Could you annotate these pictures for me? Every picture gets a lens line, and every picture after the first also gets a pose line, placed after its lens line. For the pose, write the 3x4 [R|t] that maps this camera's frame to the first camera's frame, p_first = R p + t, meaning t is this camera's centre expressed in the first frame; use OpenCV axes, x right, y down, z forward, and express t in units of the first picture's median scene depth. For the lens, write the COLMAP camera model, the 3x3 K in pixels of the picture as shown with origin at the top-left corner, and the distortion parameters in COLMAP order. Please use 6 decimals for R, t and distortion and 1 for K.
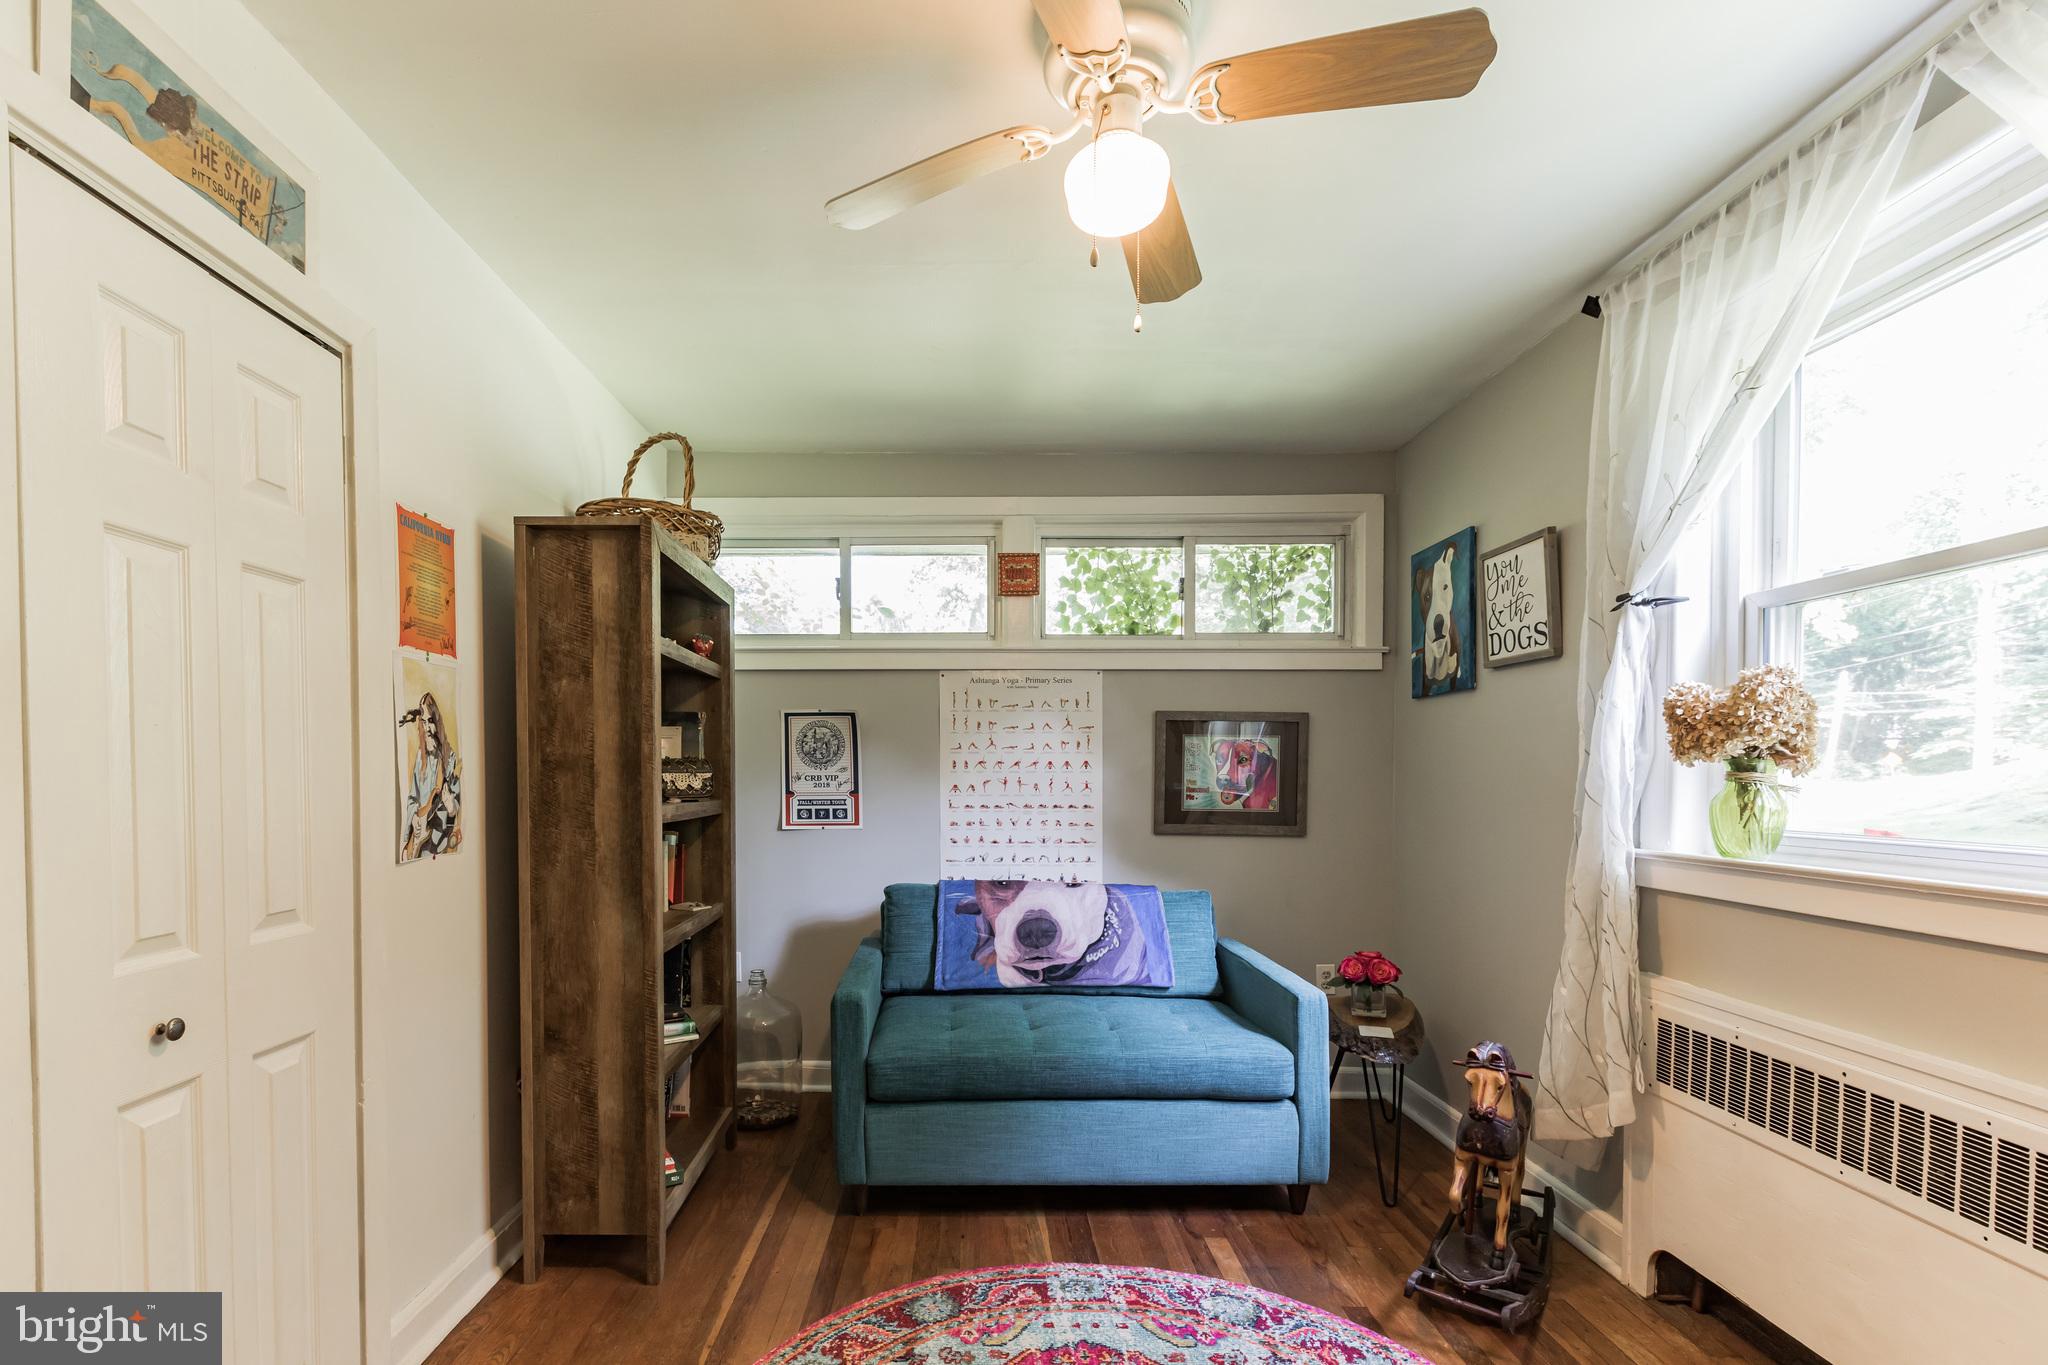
lens RADIAL K [[961.3, 0, 1023.5], [0, 961.3, 790.7], [0, 0, 1]] dist [0.000800, -0.000222]
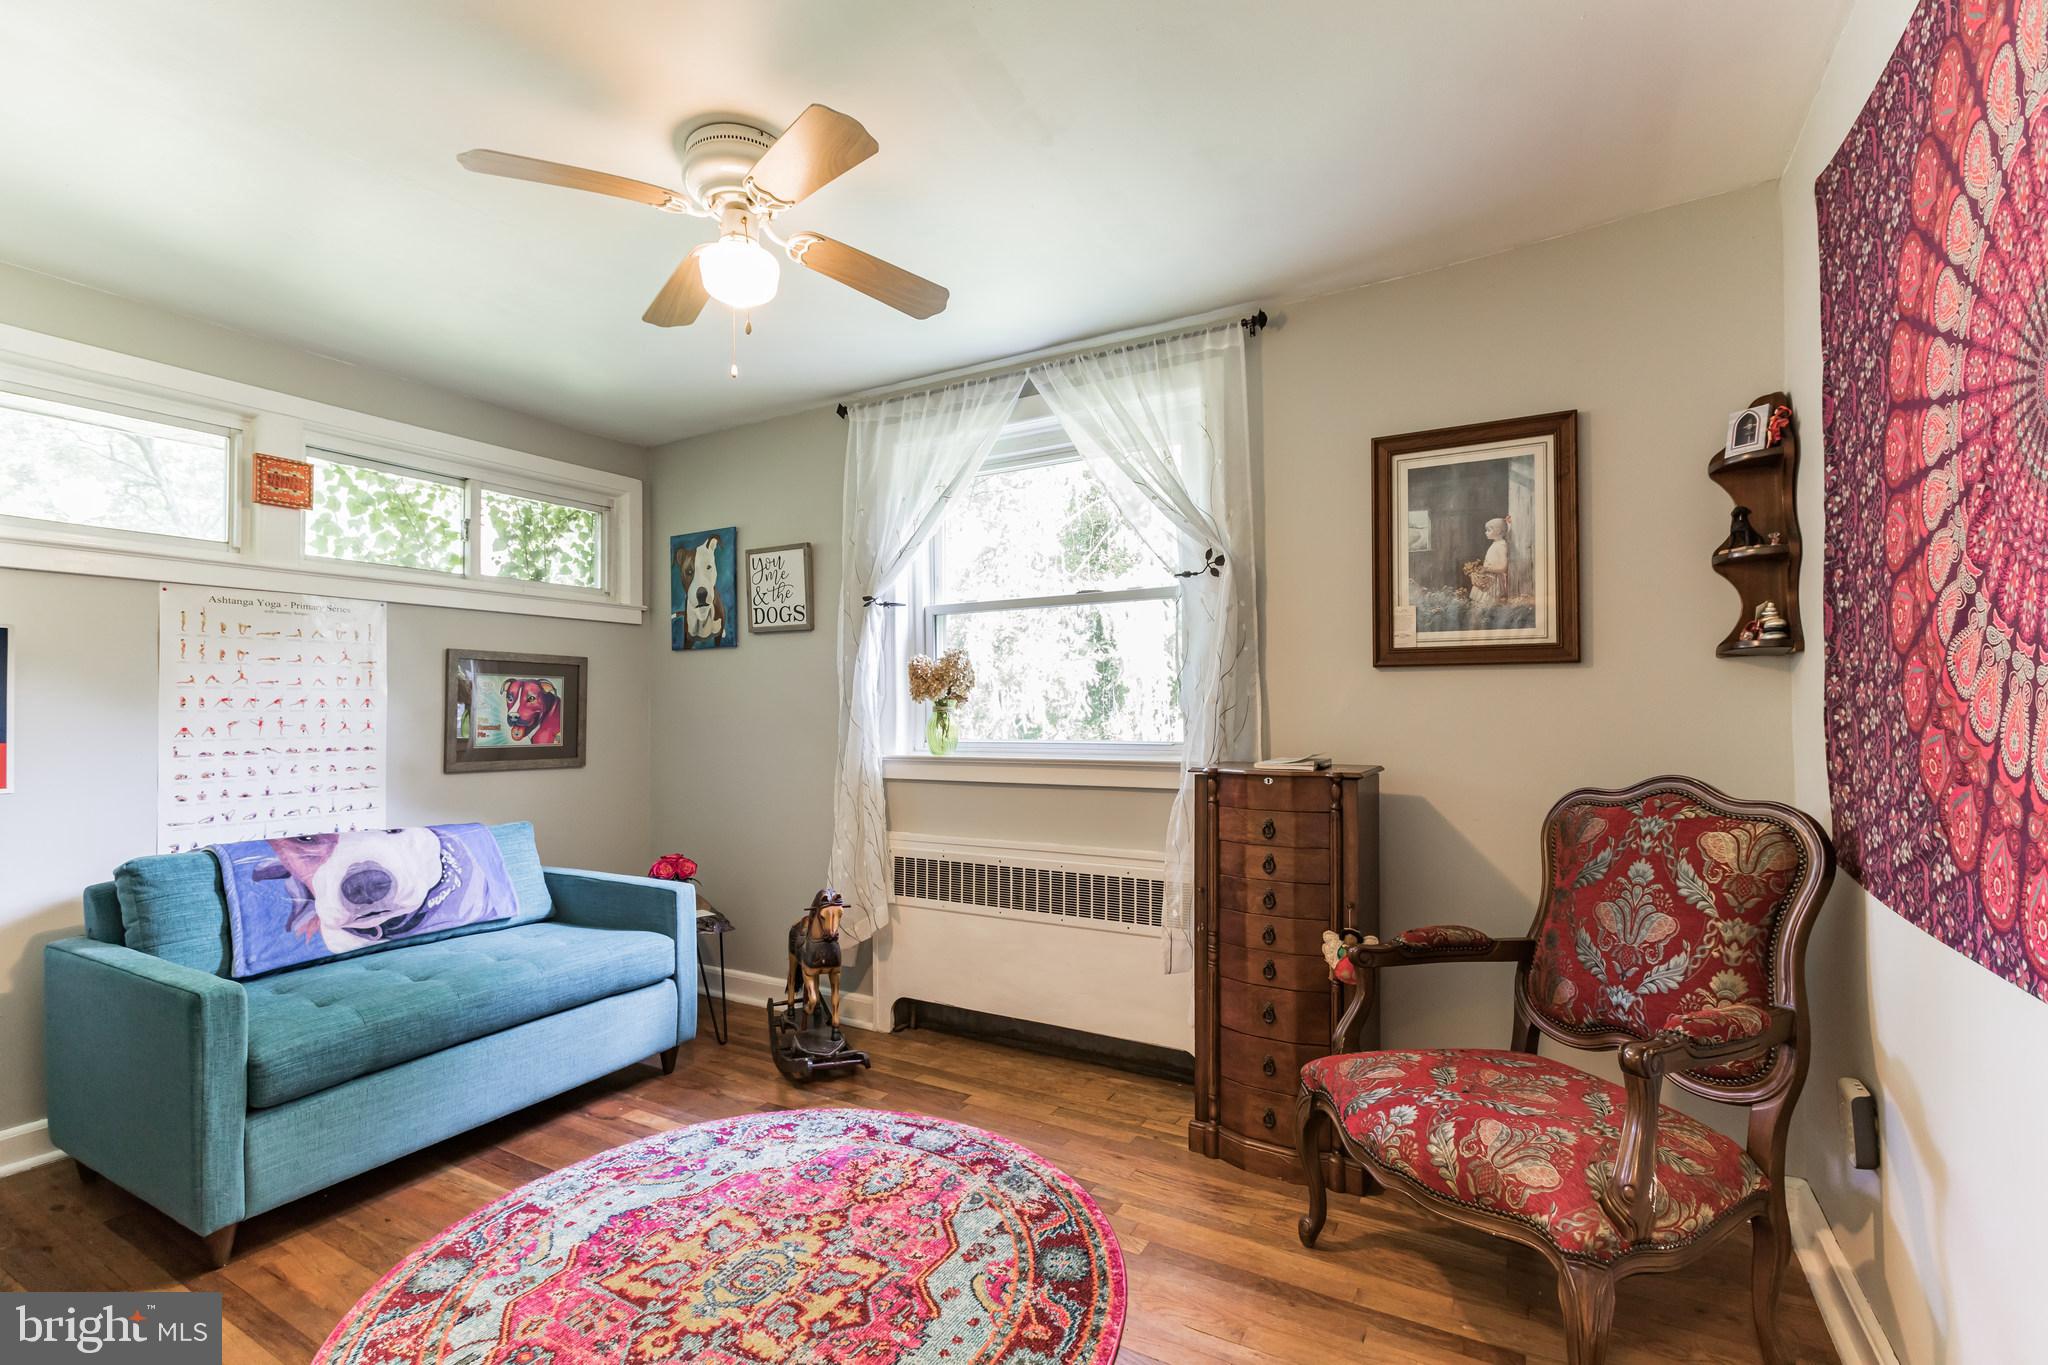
lens RADIAL K [[924.7, 0, 1024.0], [0, 924.7, 682.5], [0, 0, 1]] dist [-0.001283, -0.000128]
pose [[0.479710, 0.020656, 0.877184, -0.461909], [0.025023, 0.998994, -0.037209, 0.002575], [-0.877070, 0.039799, 0.478710, 0.027576]]
